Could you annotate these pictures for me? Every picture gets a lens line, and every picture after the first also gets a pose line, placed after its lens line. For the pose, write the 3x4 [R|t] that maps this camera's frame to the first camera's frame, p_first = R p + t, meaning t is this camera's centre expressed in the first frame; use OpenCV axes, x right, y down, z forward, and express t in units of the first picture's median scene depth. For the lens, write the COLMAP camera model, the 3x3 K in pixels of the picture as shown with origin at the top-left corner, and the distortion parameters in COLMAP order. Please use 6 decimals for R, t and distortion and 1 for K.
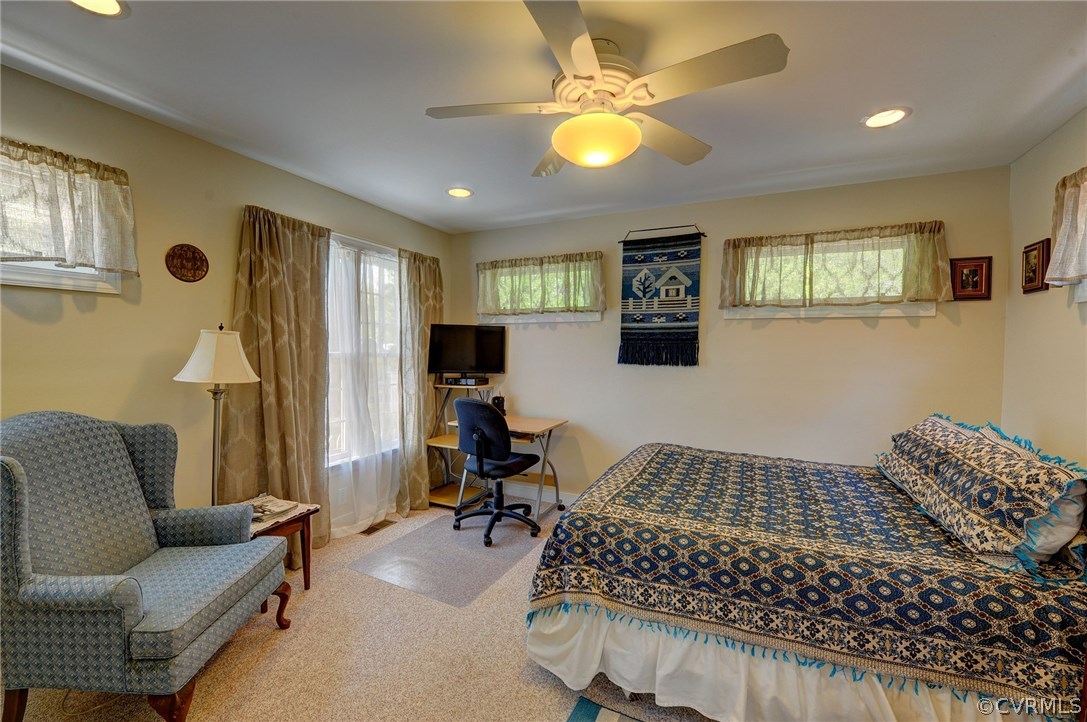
lens RADIAL K [[431.6, 0, 546.1], [0, 431.6, 359.6], [0, 0, 1]] dist [-0.018309, -0.000025]
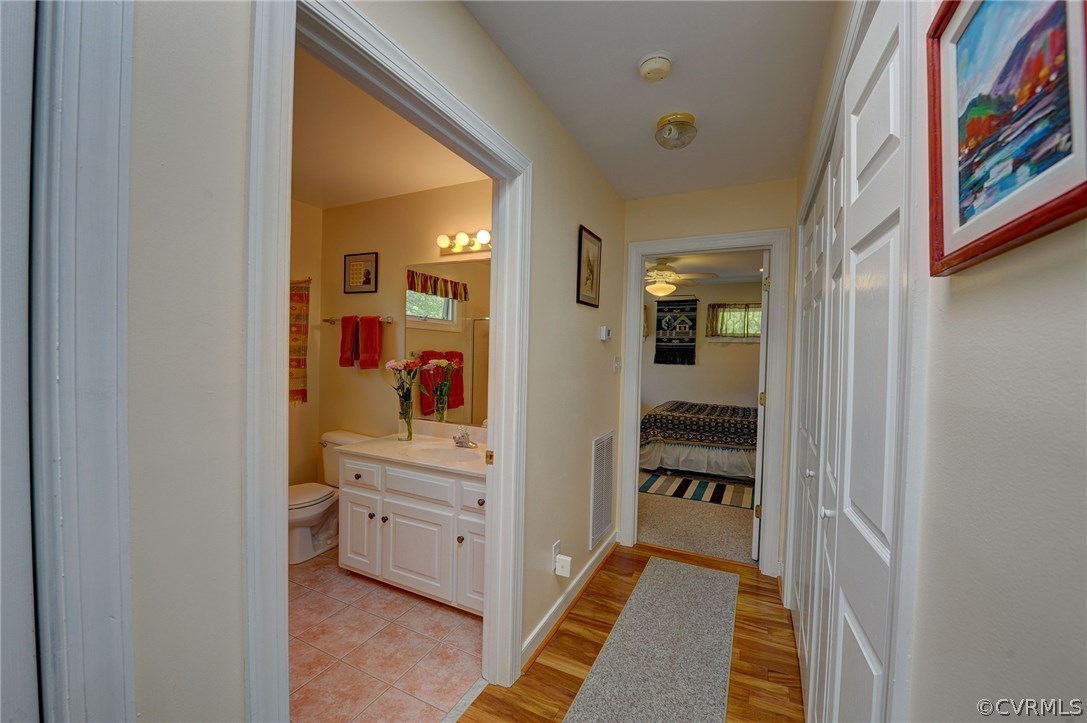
lens RADIAL K [[431.6, 0, 543.2], [0, 431.6, 360.0], [0, 0, 1]] dist [-0.018309, -0.000025]
pose [[0.999897, 0.004925, -0.013486, -0.336460], [-0.005016, 0.999965, -0.006727, 0.010296], [0.013452, 0.006794, 0.999886, -1.040123]]
